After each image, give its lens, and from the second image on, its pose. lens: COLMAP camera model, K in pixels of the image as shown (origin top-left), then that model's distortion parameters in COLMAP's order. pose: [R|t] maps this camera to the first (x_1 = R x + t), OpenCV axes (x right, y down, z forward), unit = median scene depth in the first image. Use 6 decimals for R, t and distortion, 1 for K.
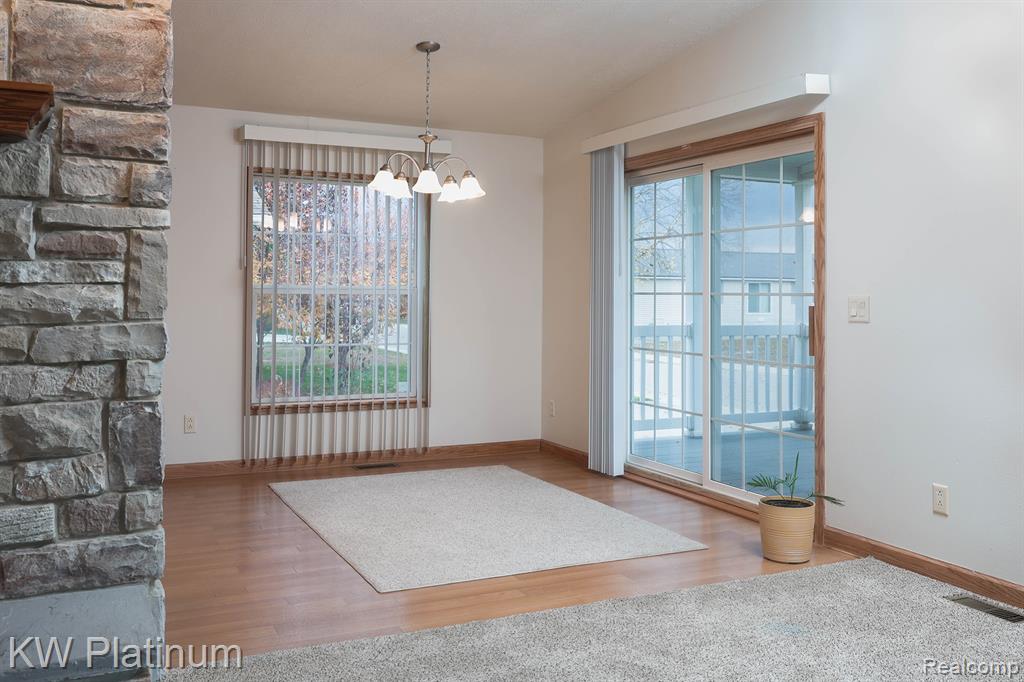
lens RADIAL K [[892.8, 0, 511.9], [0, 892.8, 271.1], [0, 0, 1]] dist [0.006362, 0.002238]
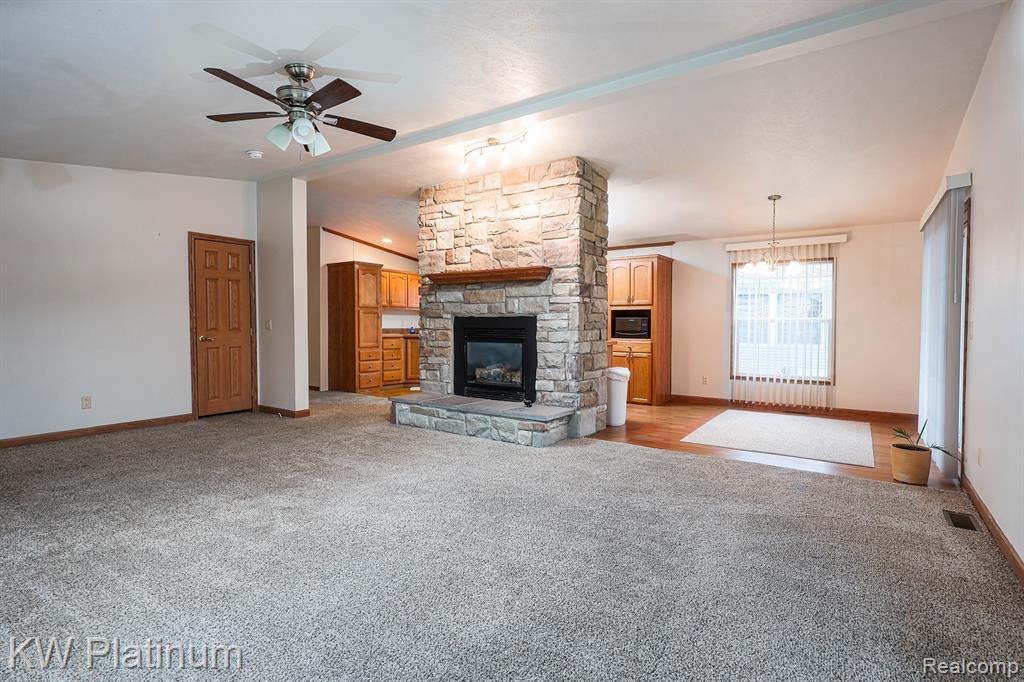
lens RADIAL K [[508.9, 0, 512.0], [0, 508.9, 341.0], [0, 0, 1]] dist [-0.000589, -0.000163]
pose [[0.503390, 0.026265, -0.863660, 1.128251], [0.024527, 0.998701, 0.044668, 0.004247], [0.863711, -0.043668, 0.502092, -0.156016]]
